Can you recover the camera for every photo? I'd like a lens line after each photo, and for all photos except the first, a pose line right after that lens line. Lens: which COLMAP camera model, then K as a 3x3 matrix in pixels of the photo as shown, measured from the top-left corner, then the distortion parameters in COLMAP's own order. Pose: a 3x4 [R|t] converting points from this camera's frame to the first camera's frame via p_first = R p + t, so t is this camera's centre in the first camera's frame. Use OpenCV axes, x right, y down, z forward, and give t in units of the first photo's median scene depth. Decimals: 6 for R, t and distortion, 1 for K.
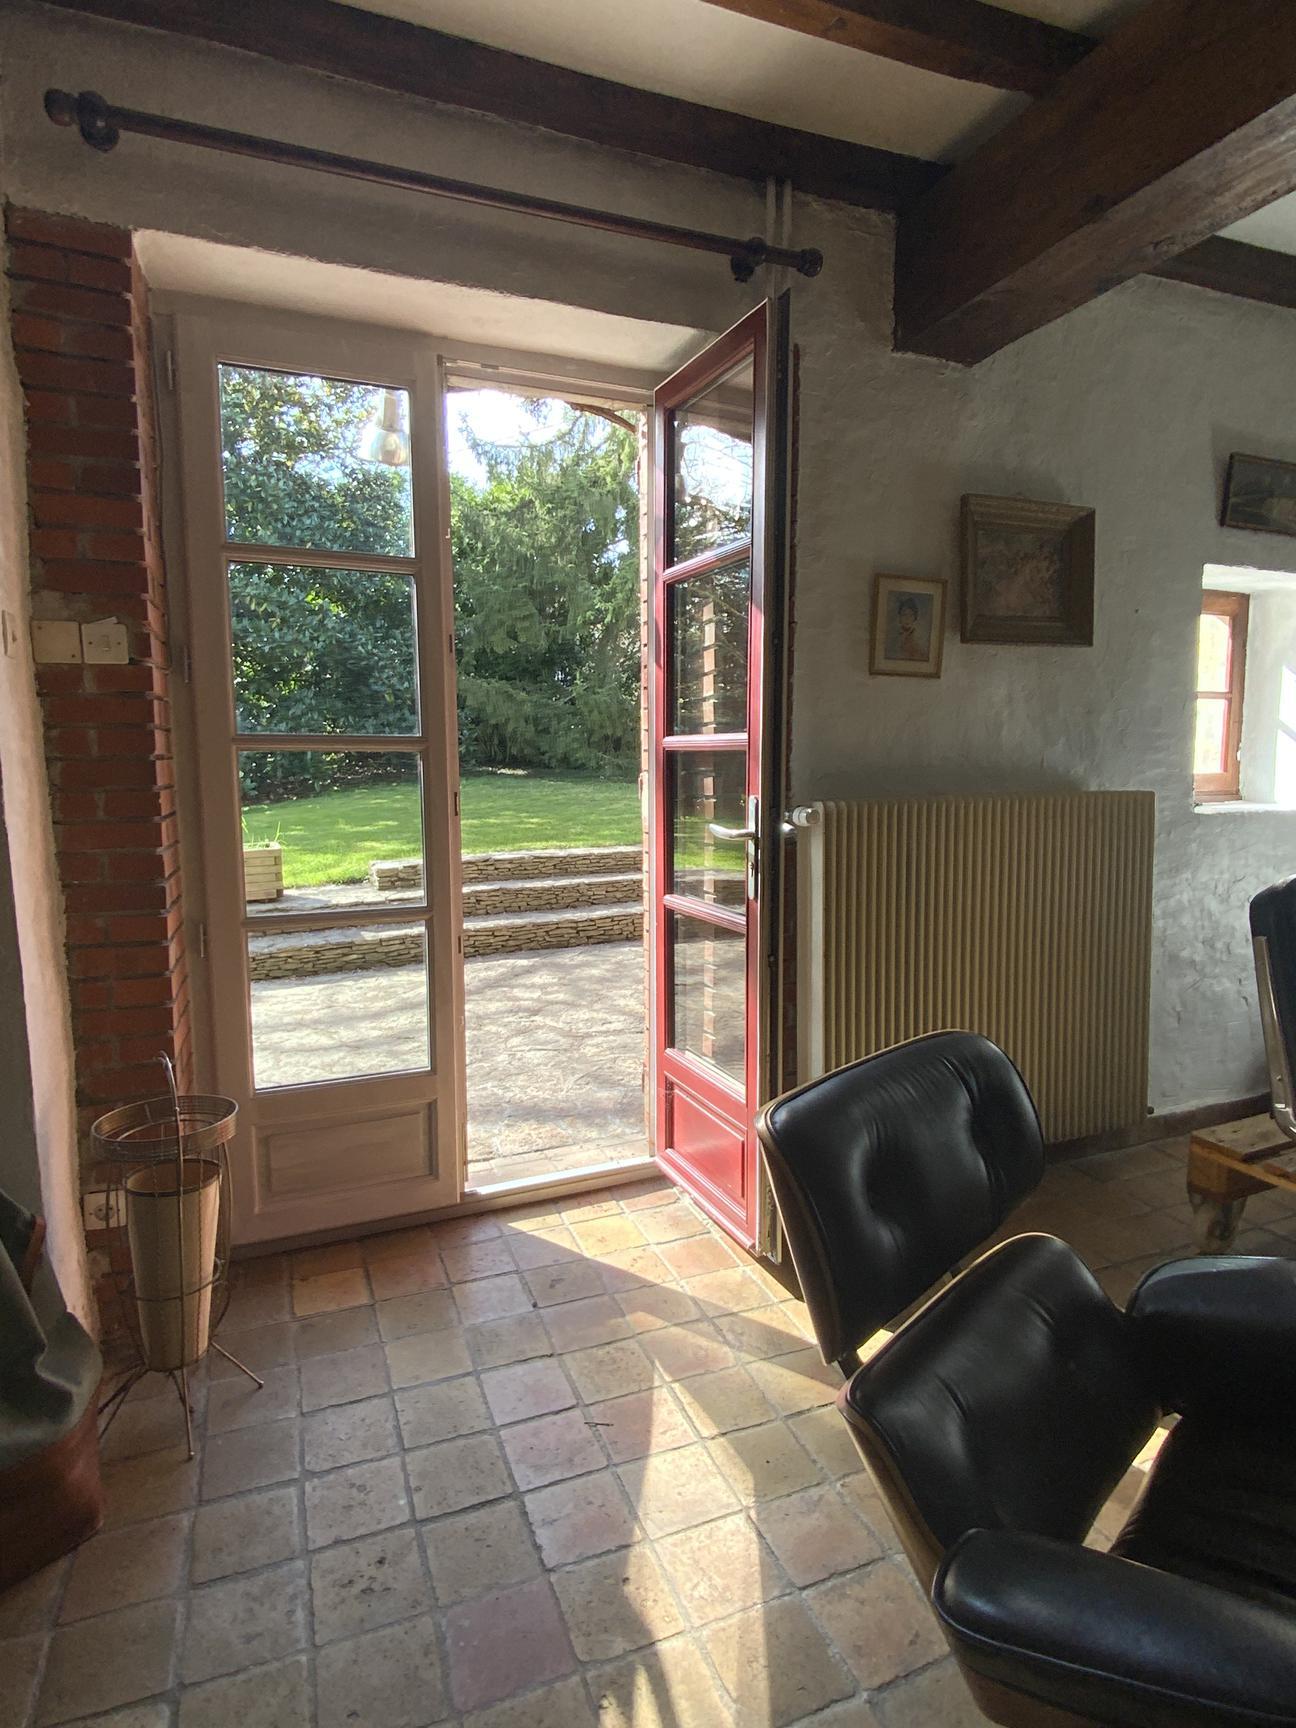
lens RADIAL K [[913.6, 0, 645.0], [0, 913.6, 855.4], [0, 0, 1]] dist [0.001305, -0.001619]
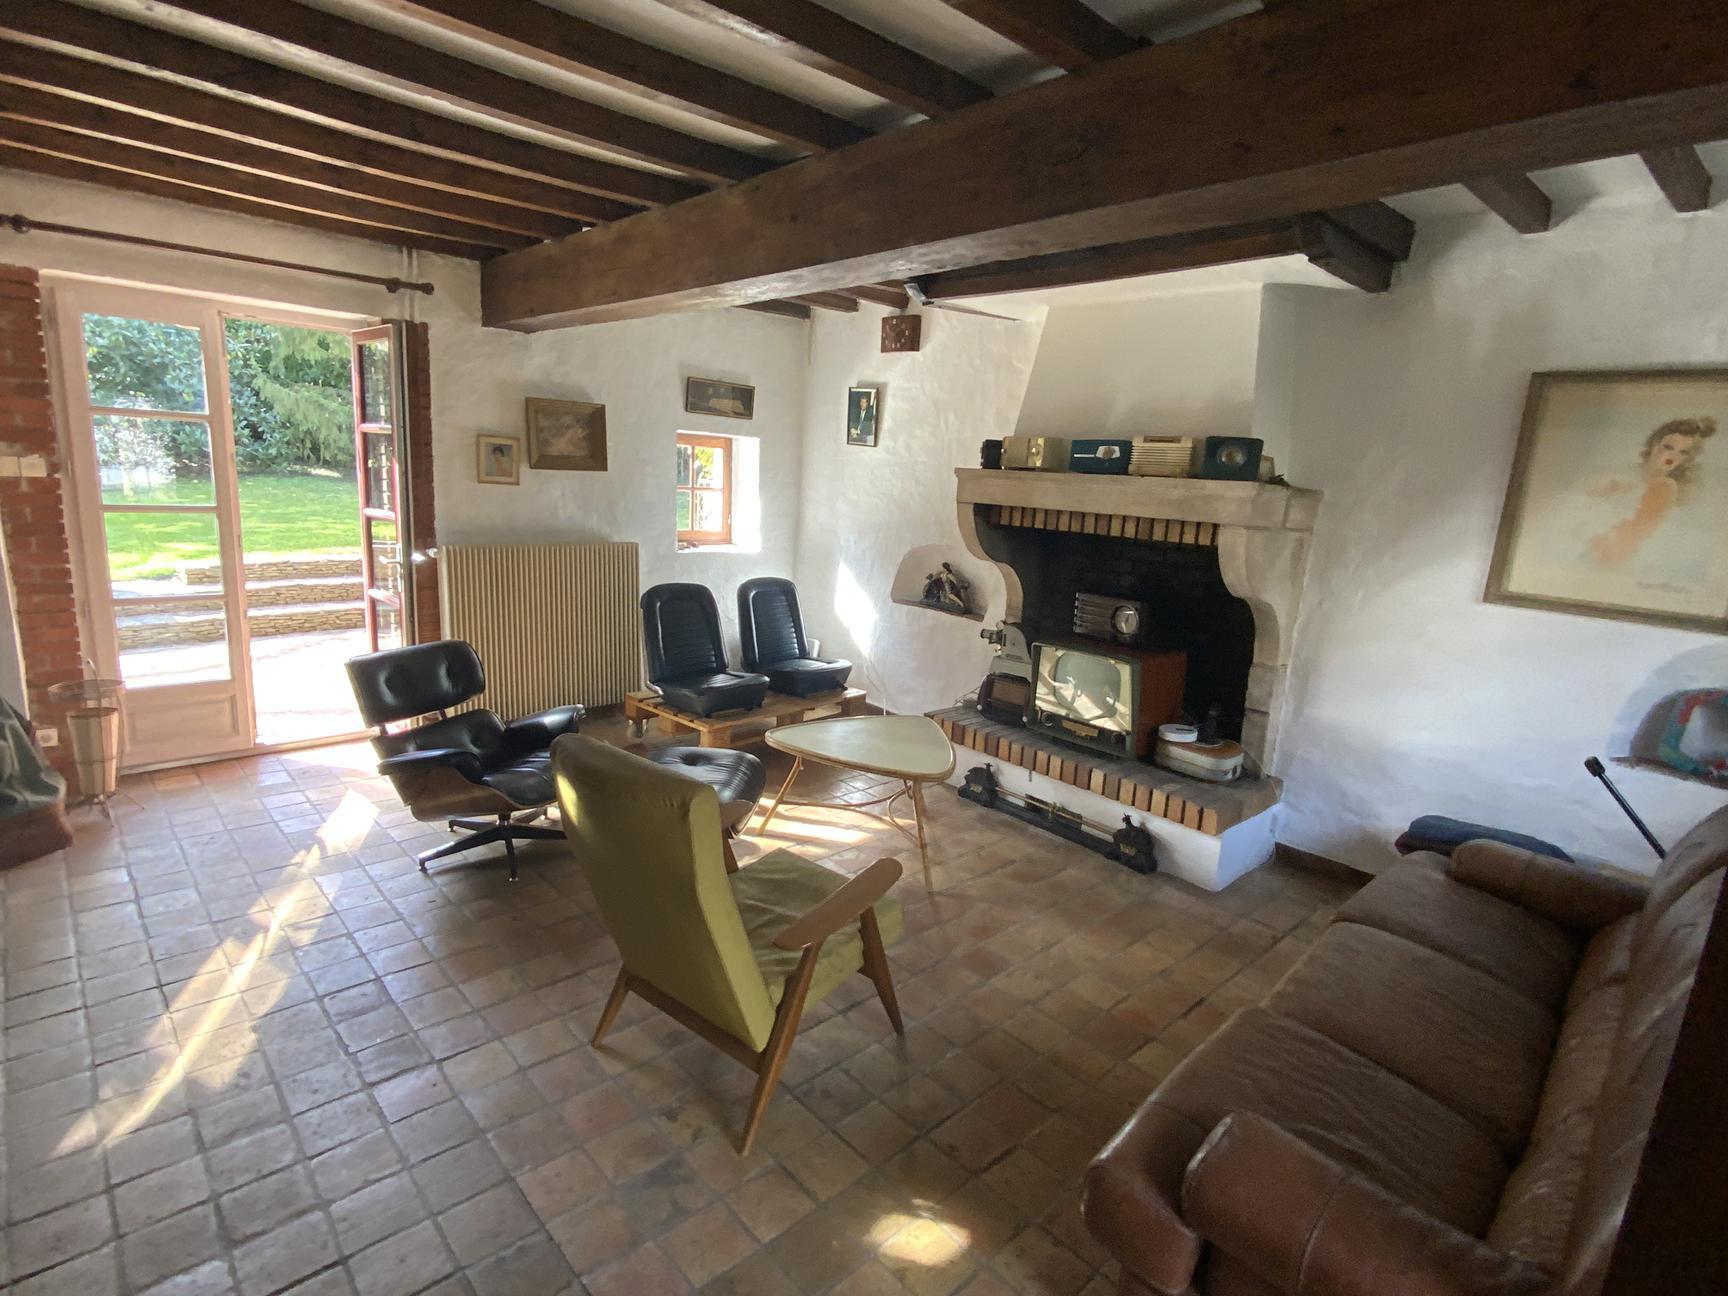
lens RADIAL K [[848.1, 0, 872.7], [0, 848.1, 658.5], [0, 0, 1]] dist [-0.027318, 0.003084]
pose [[0.917558, -0.017854, 0.397201, 0.279527], [-0.029632, 0.993142, 0.113094, -0.044036], [-0.396496, -0.115540, 0.910737, -1.031009]]
